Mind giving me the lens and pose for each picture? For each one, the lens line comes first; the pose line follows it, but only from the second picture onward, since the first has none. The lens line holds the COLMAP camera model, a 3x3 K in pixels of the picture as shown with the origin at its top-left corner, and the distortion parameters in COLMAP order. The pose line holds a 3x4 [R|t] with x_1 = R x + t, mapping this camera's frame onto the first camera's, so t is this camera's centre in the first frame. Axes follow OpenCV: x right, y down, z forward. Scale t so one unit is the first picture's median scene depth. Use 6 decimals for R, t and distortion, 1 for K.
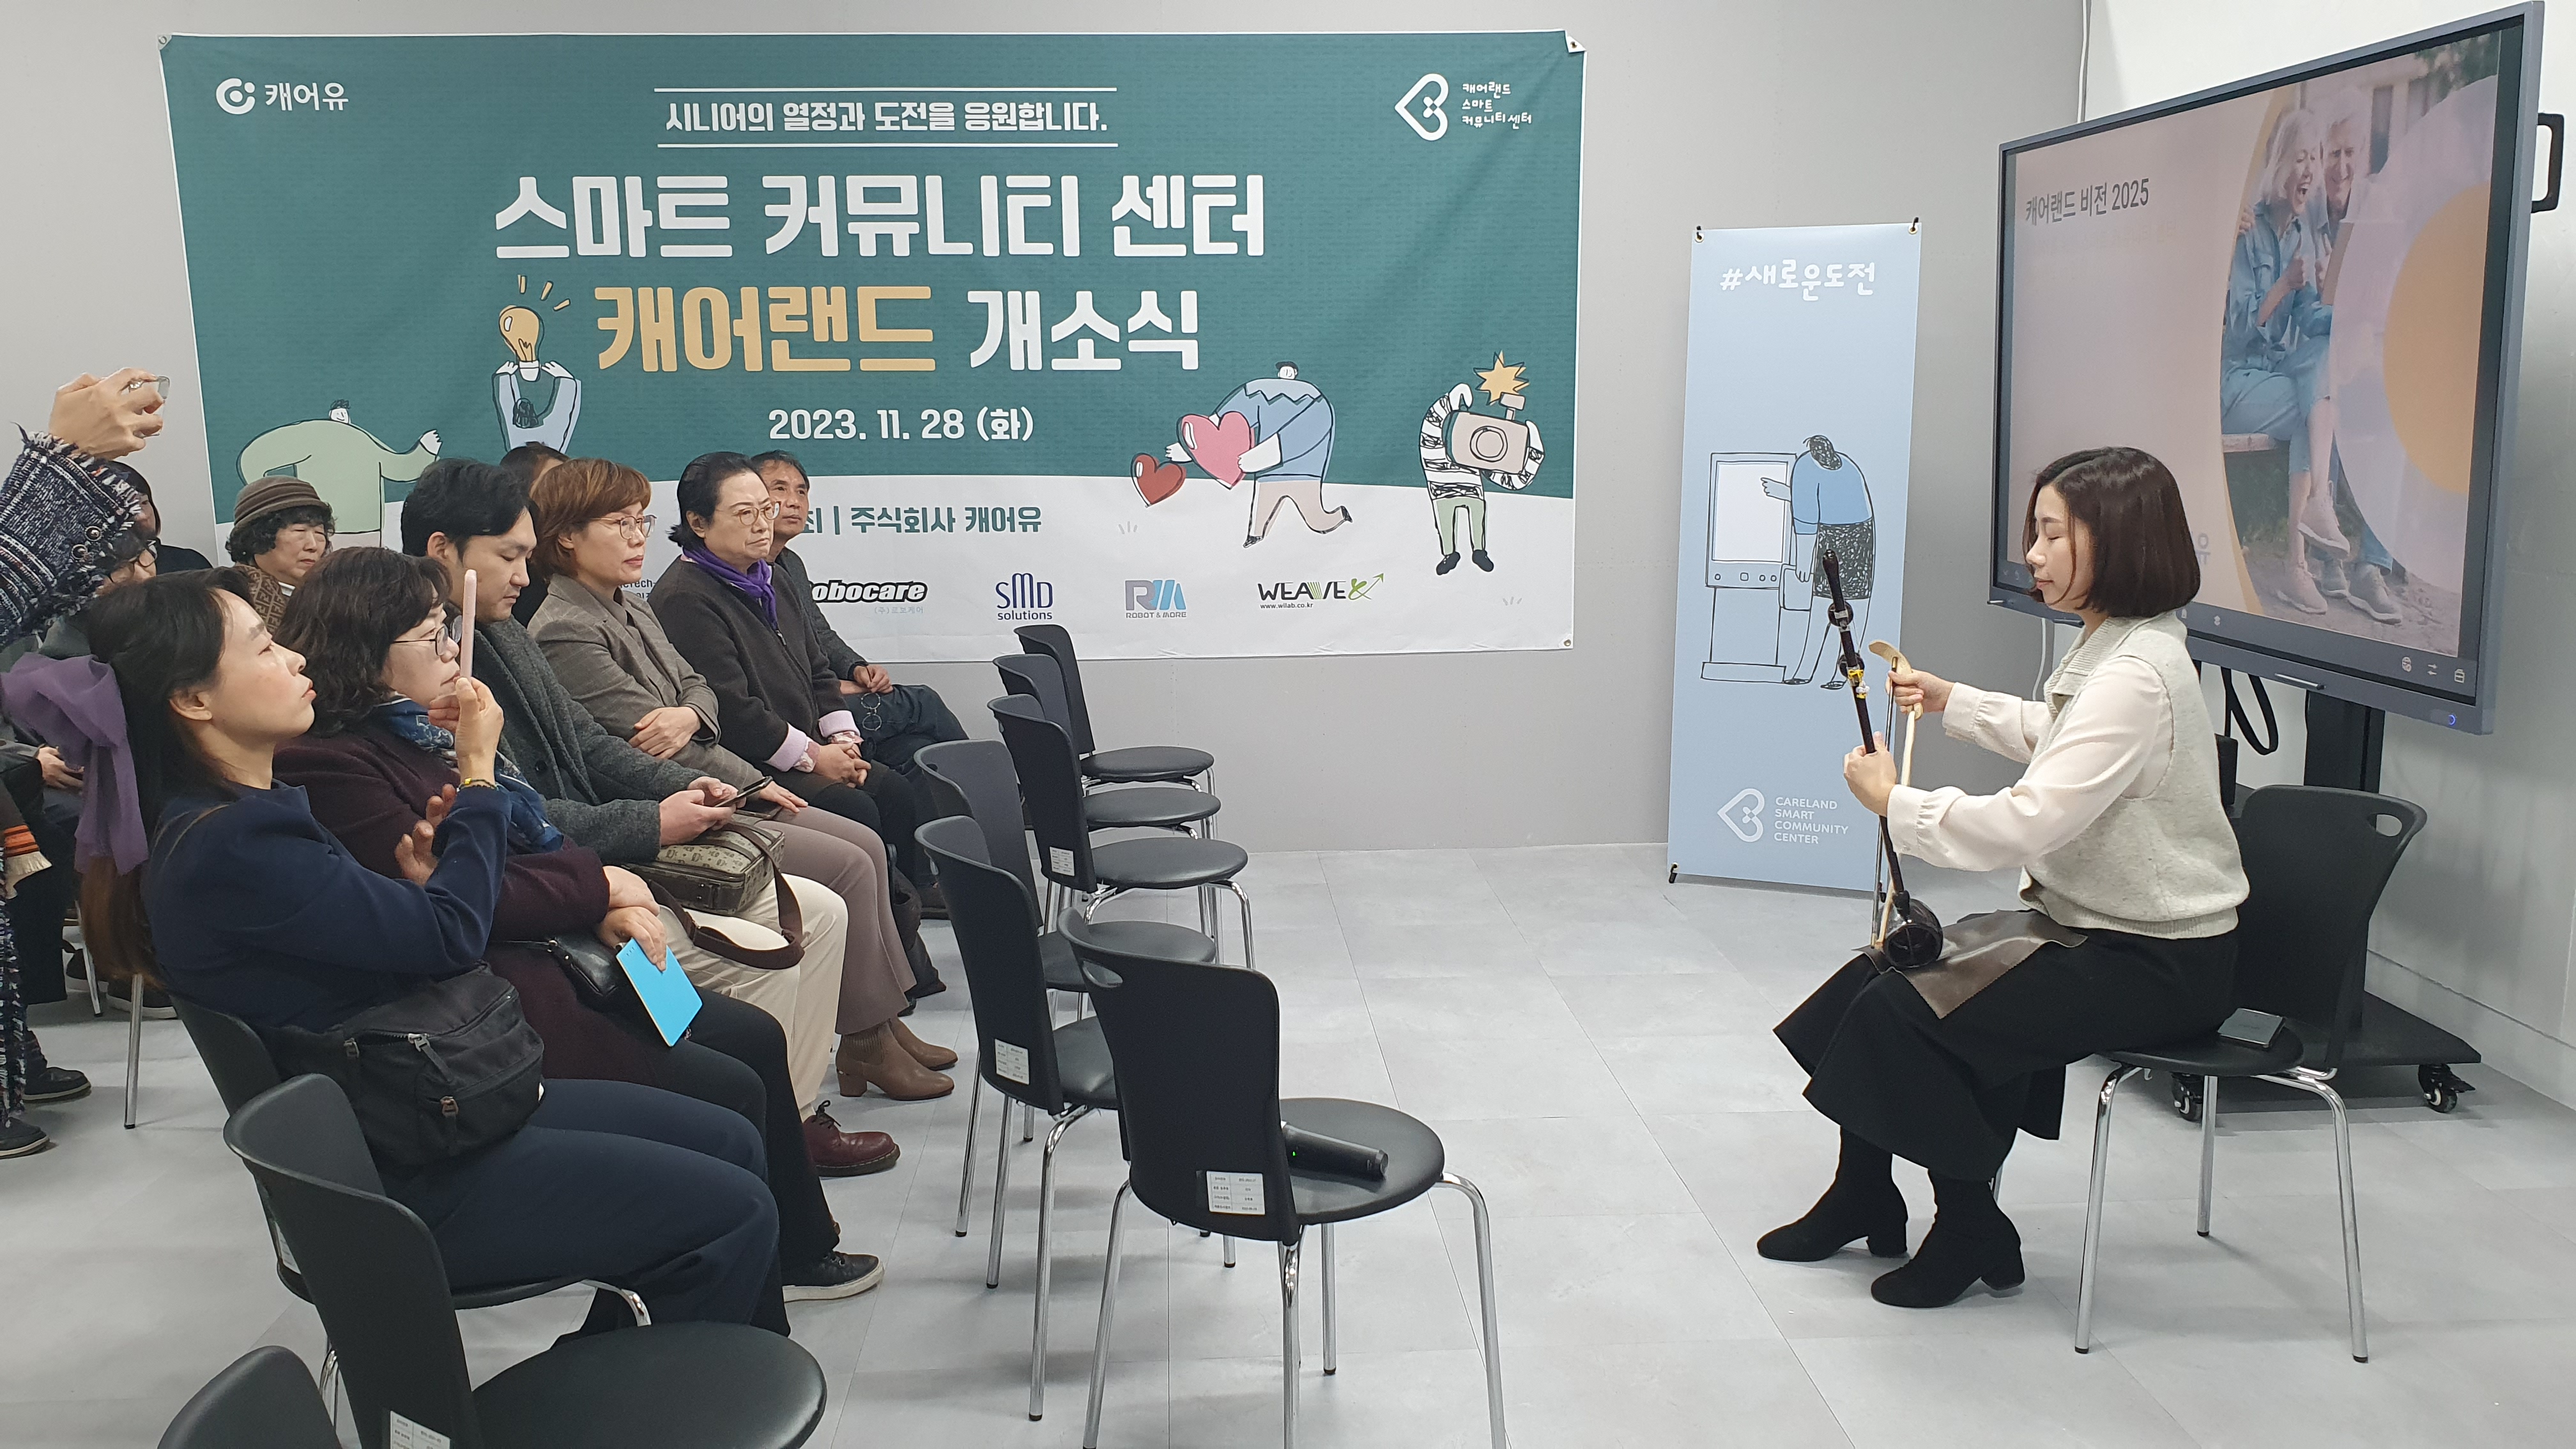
lens RADIAL K [[1836.6, 0, 1316.1], [0, 1836.6, 838.1], [0, 0, 1]] dist [0.151191, -0.335295]
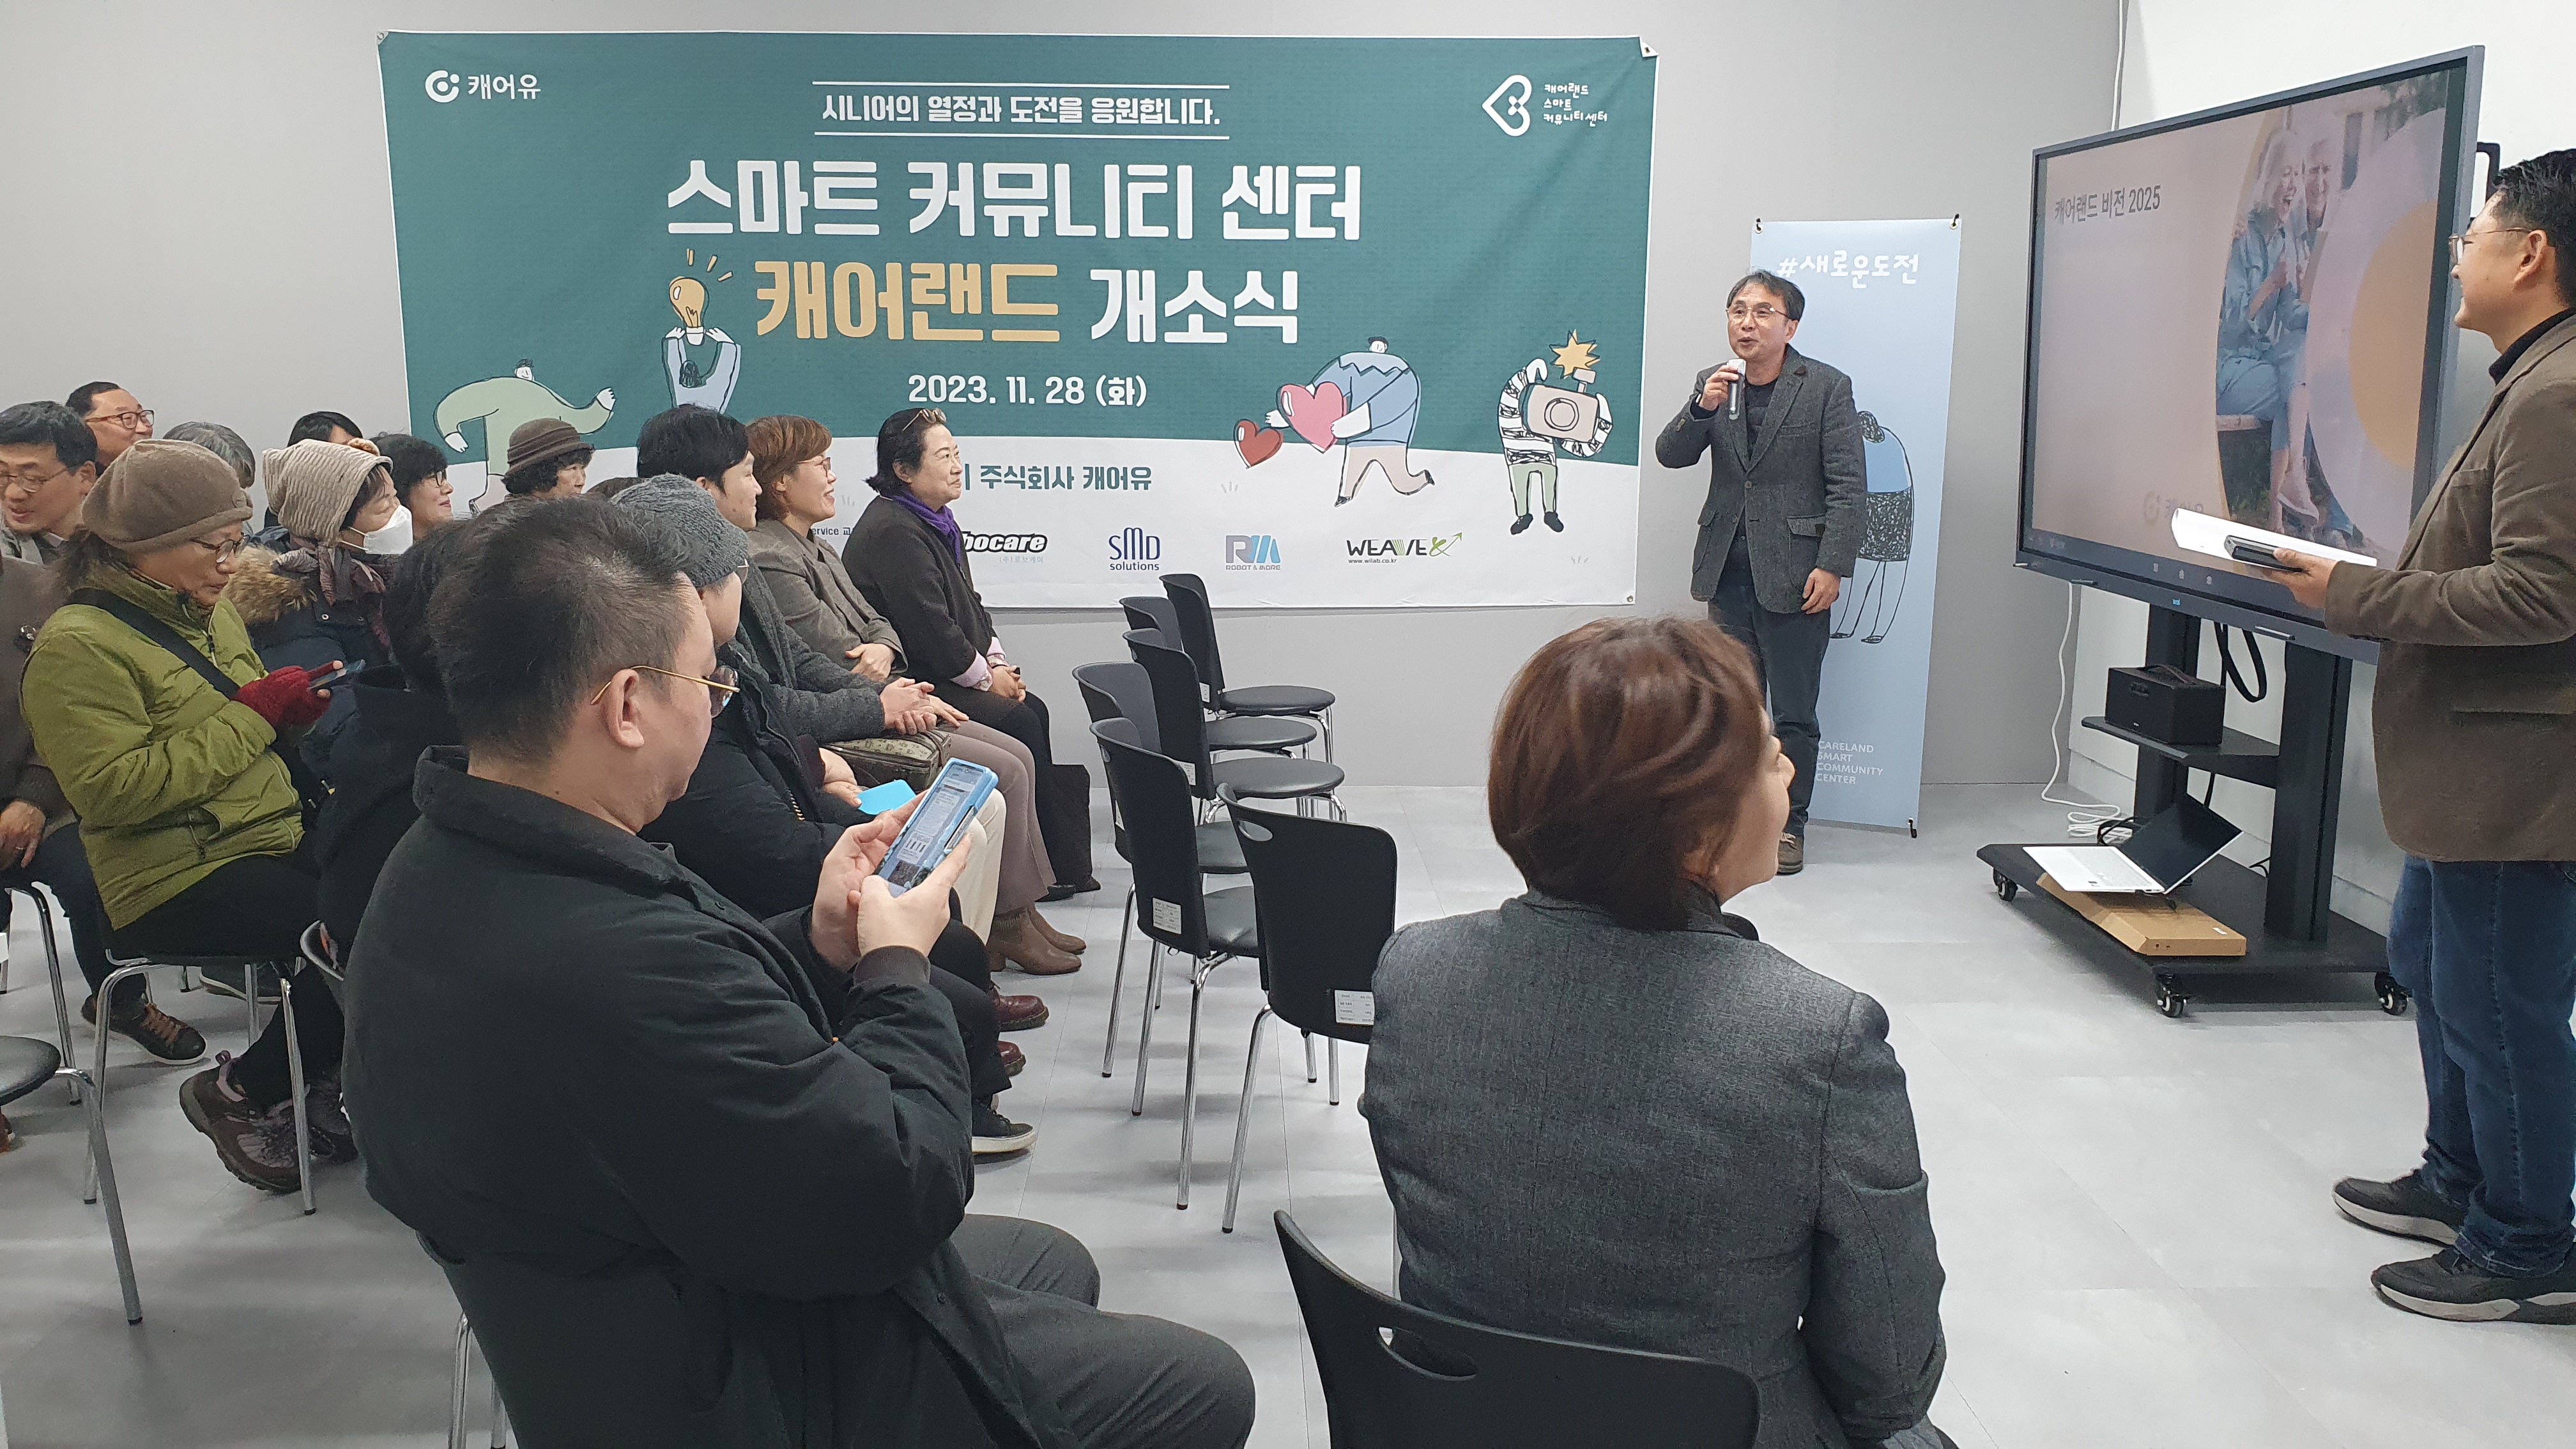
lens RADIAL K [[1842.2, 0, 1330.9], [0, 1842.2, 817.7], [0, 0, 1]] dist [0.188083, -0.441415]
pose [[0.999553, 0.019069, -0.023043, -0.013232], [-0.018942, 0.999804, 0.005731, 0.021739], [0.023148, -0.005292, 0.999718, -0.105238]]
